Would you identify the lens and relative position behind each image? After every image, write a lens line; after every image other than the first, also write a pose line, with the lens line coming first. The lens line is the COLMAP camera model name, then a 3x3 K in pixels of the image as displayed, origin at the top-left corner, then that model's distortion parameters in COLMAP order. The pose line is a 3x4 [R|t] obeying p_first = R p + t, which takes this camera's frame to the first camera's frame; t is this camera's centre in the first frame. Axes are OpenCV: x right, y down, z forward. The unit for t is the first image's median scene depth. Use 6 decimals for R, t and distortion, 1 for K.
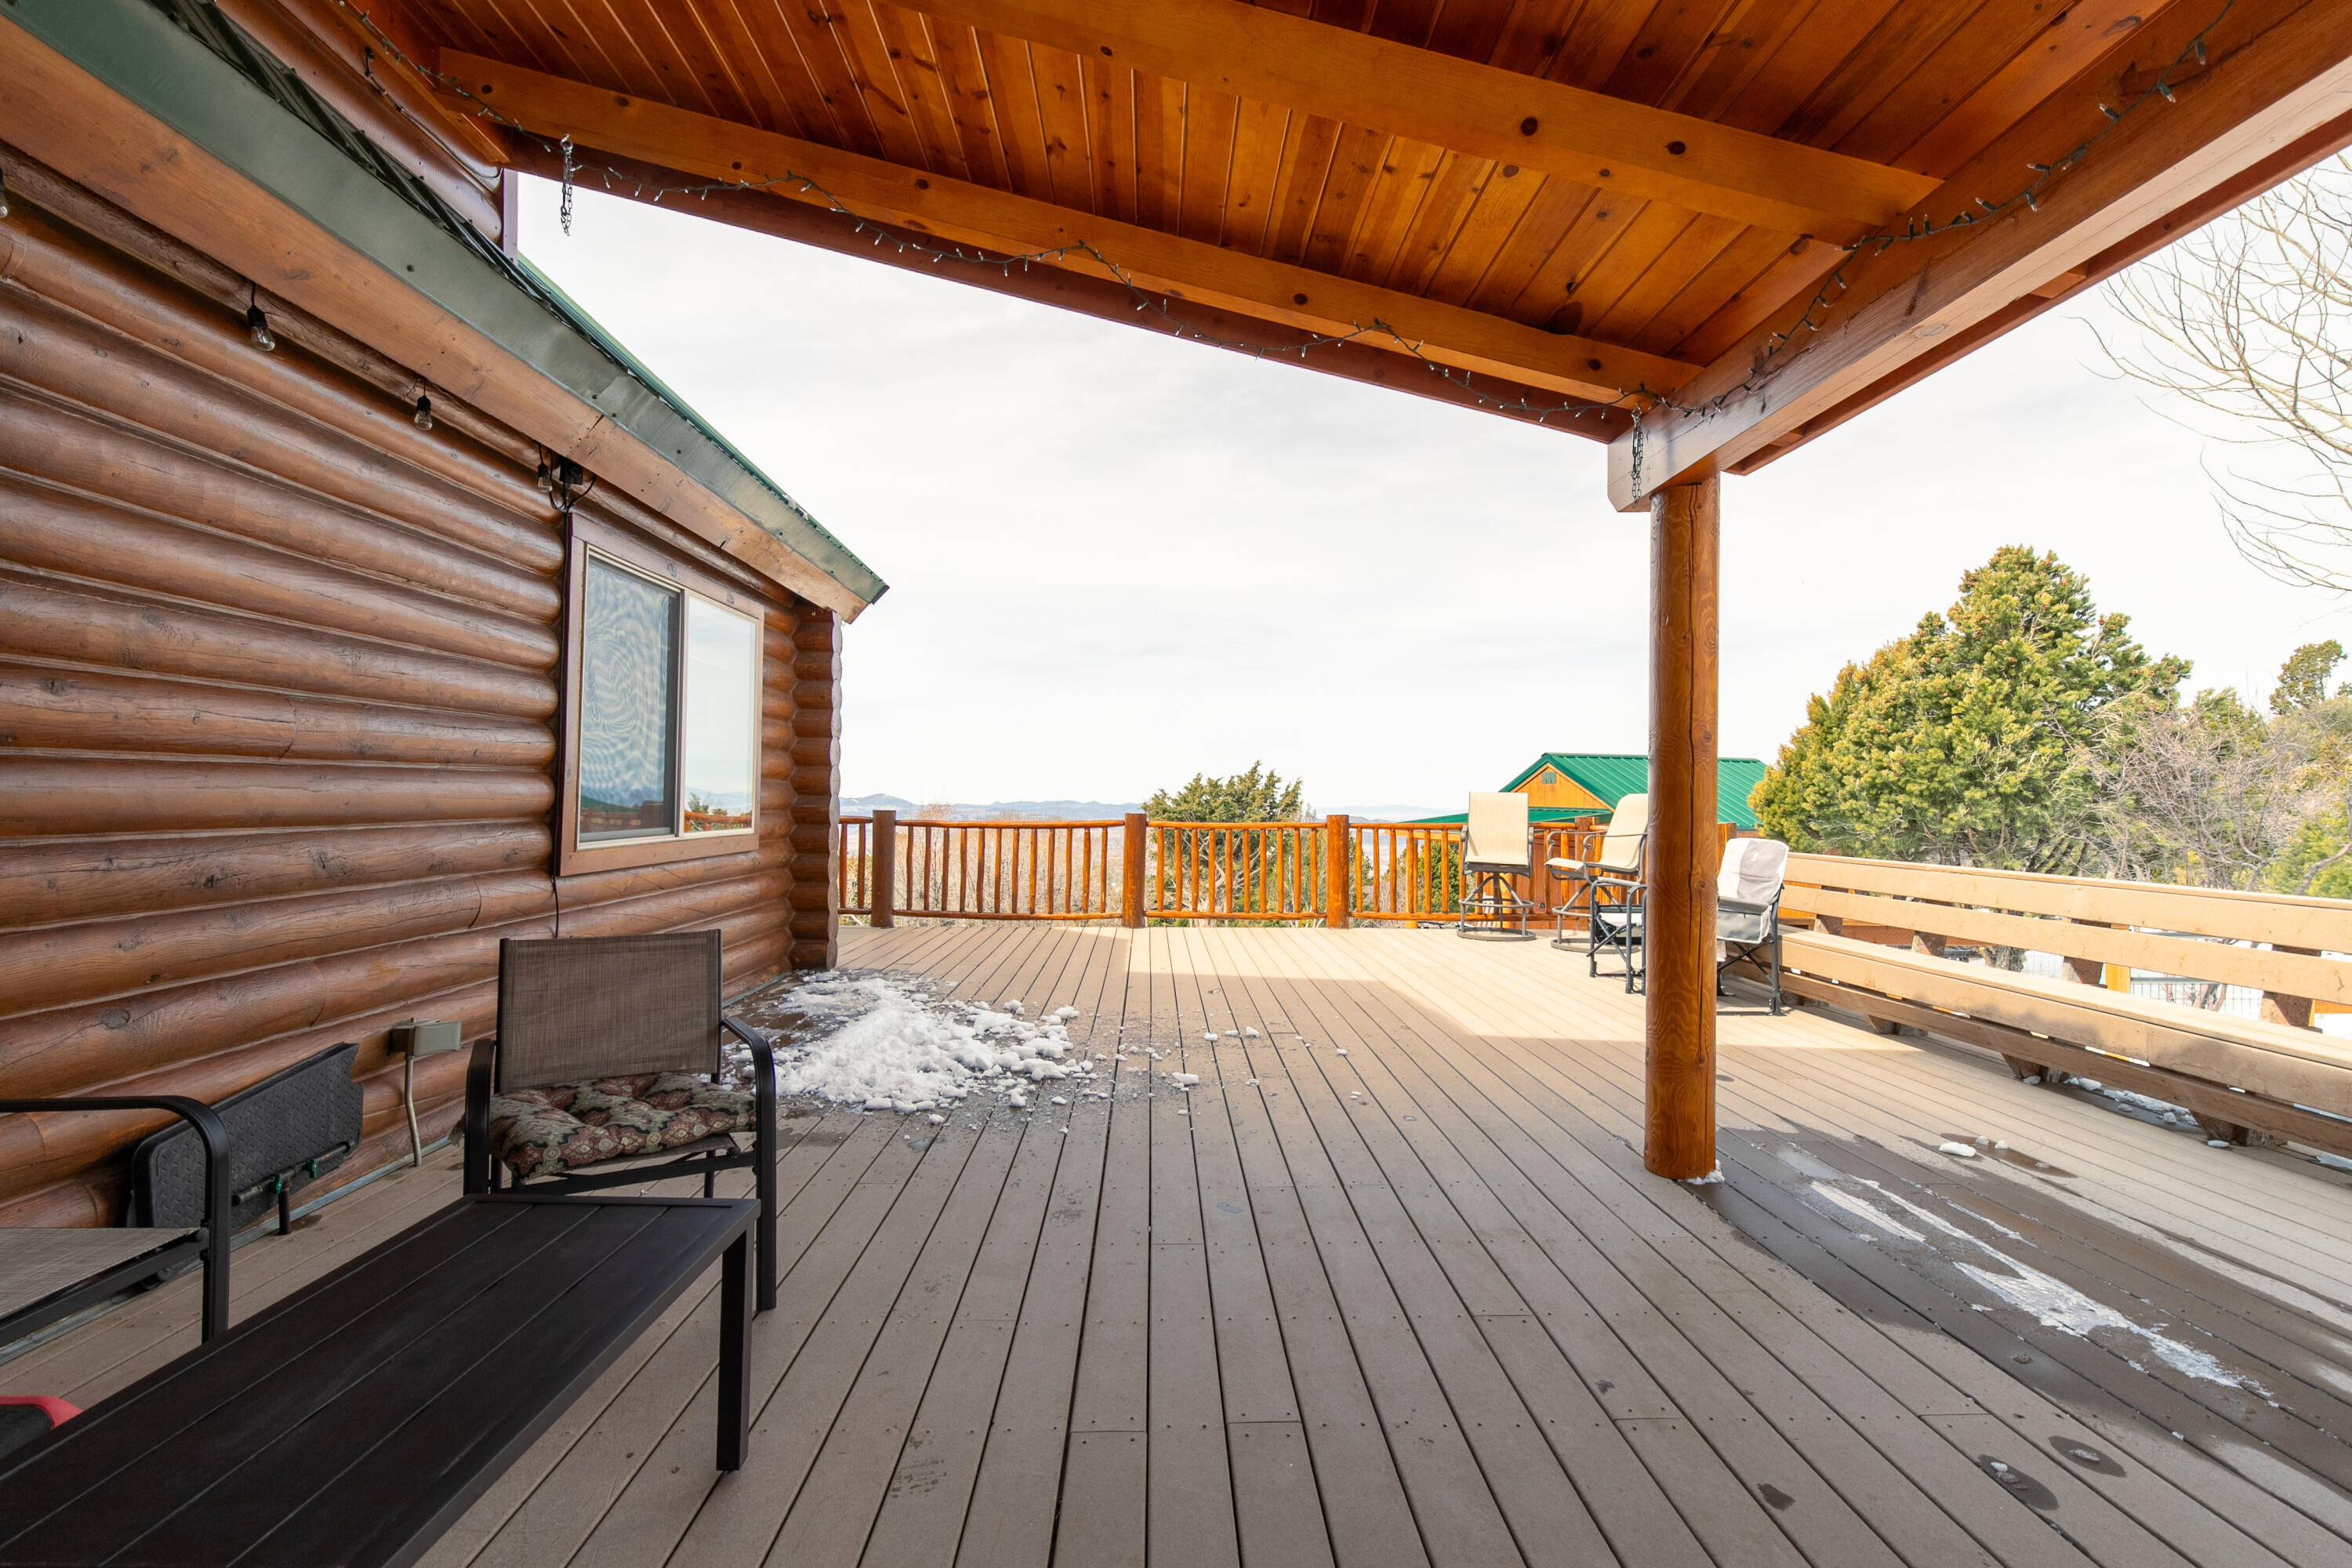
lens RADIAL K [[1069.7, 0, 1184.1], [0, 1069.7, 815.8], [0, 0, 1]] dist [0.004695, 0.000322]
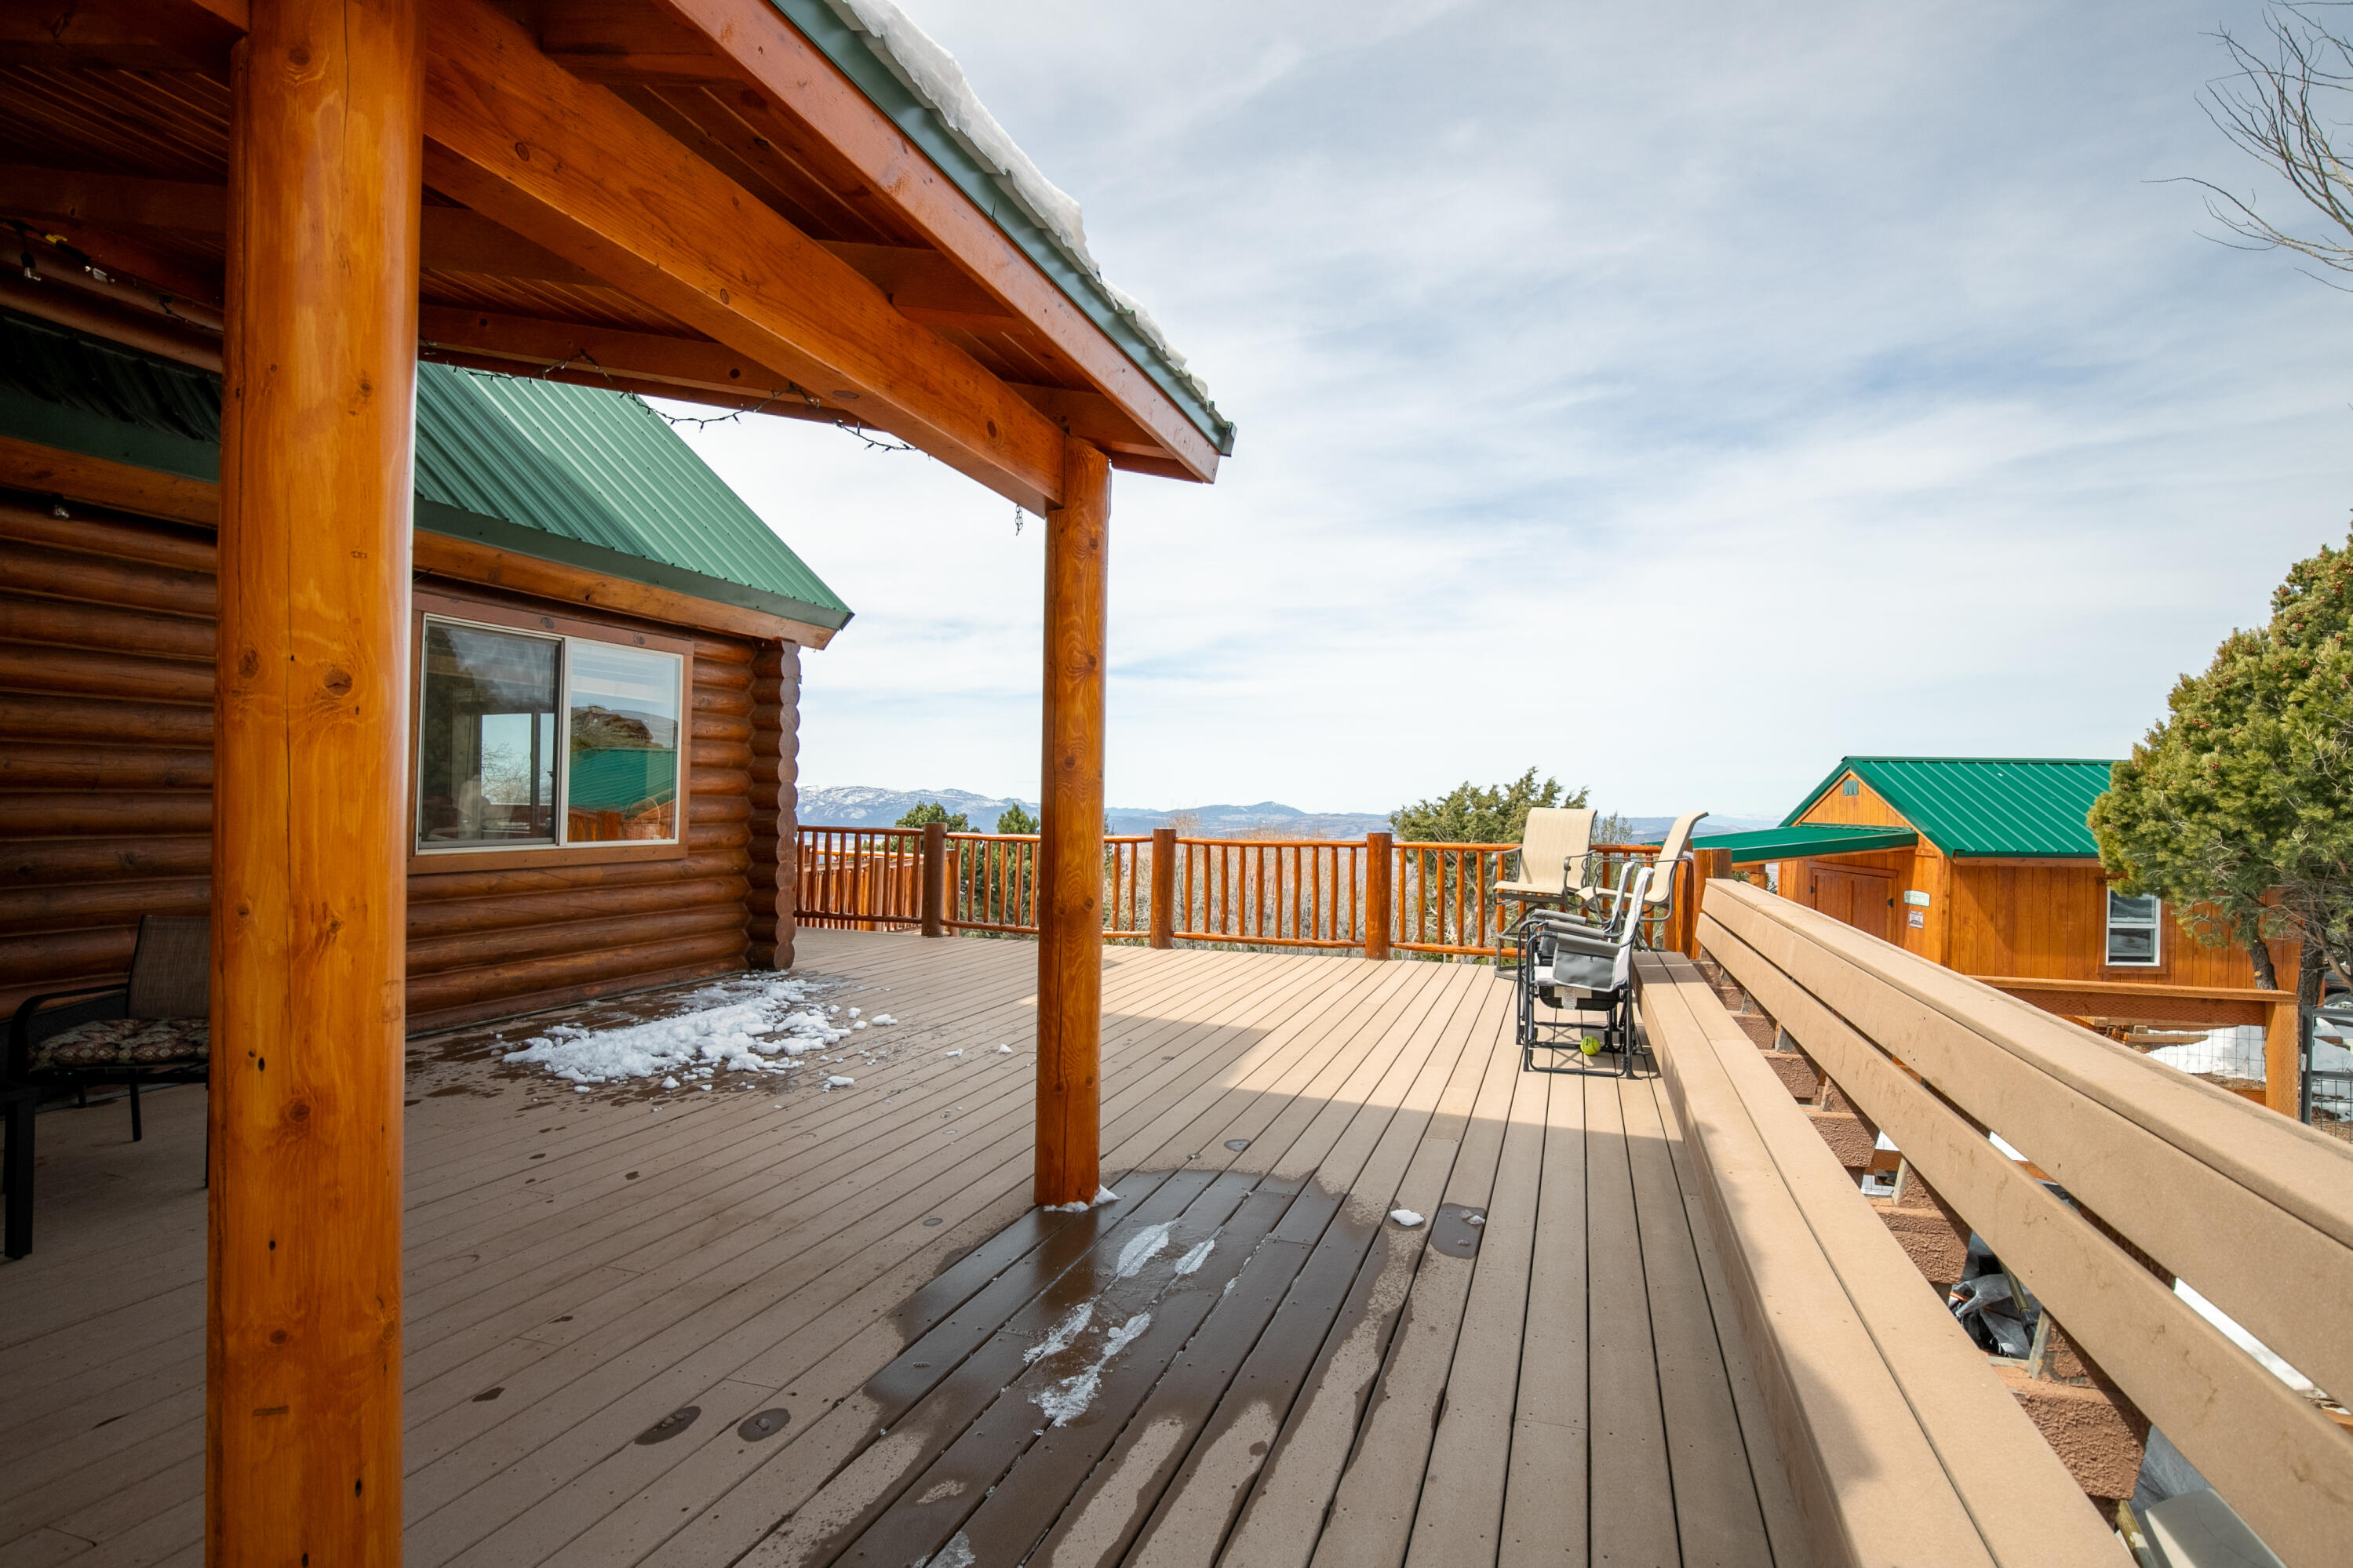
lens RADIAL K [[1207.3, 0, 1176.5], [0, 1207.3, 784.0], [0, 0, 1]] dist [-0.016018, 0.001280]
pose [[0.938734, -0.001998, -0.344637, 0.441953], [-0.010286, 0.999375, -0.033813, -0.007439], [0.344489, 0.035286, 0.938127, -0.011402]]
